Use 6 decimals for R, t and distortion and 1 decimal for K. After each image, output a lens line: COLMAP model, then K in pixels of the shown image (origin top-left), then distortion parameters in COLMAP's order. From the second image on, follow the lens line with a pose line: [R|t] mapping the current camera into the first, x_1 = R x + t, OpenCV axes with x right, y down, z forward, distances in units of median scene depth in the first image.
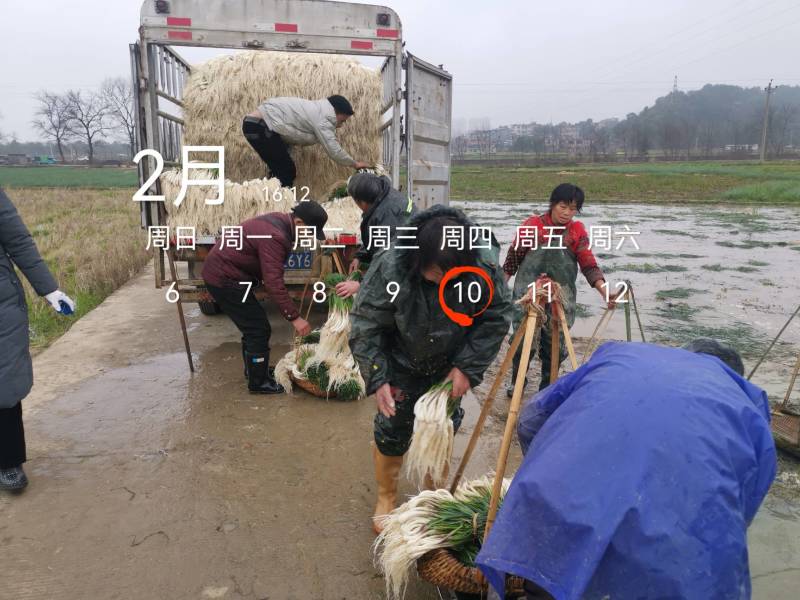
lens RADIAL K [[587.4, 0, 400.0], [0, 587.4, 300.0], [0, 0, 1]] dist [0.025494, -0.002954]
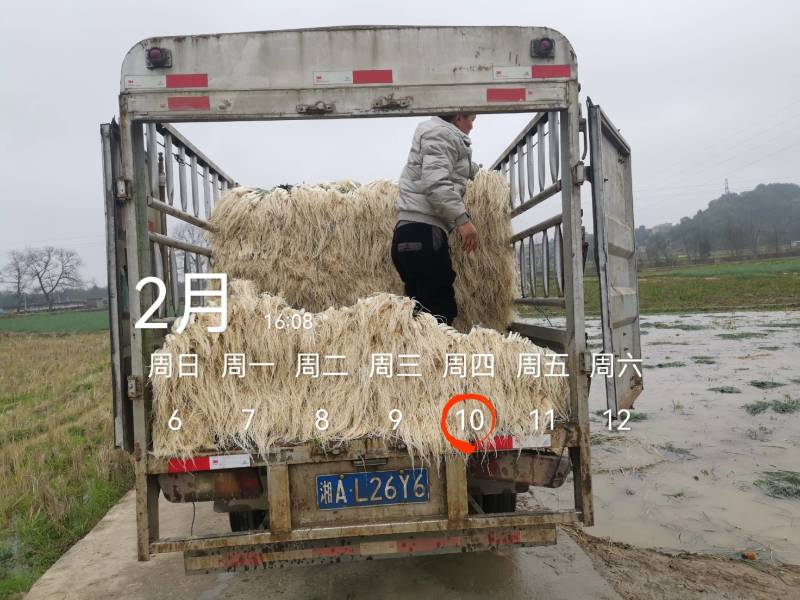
lens RADIAL K [[586.6, 0, 406.1], [0, 586.6, 298.9], [0, 0, 1]] dist [0.023779, -0.001316]
pose [[0.994544, -0.064333, -0.082116, -0.029115], [0.046681, 0.978443, -0.201174, -0.031401], [0.093288, 0.196243, 0.976108, 0.112584]]
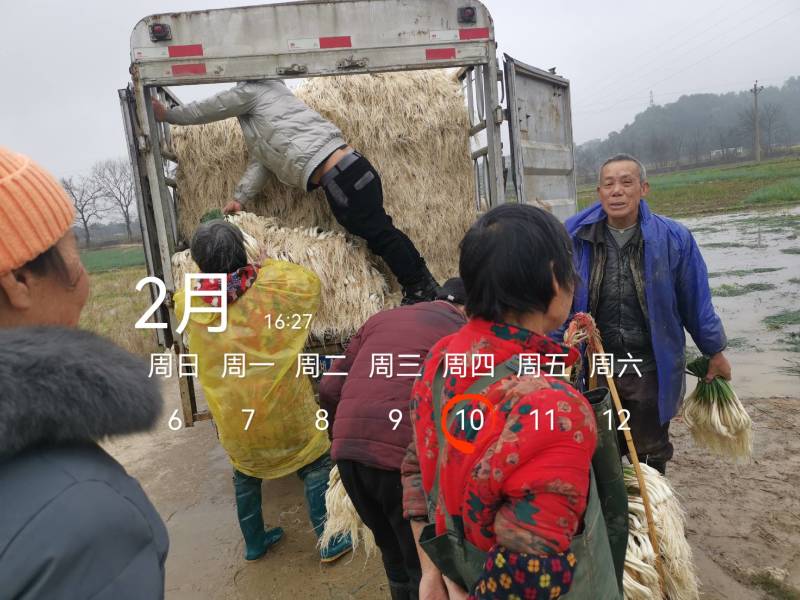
lens RADIAL K [[586.6, 0, 406.1], [0, 586.6, 298.9], [0, 0, 1]] dist [0.023779, -0.001316]
pose [[0.992182, -0.124669, 0.005779, -0.034214], [0.124757, 0.989501, -0.072958, -0.021065], [0.003377, 0.073108, 0.997318, 0.071688]]
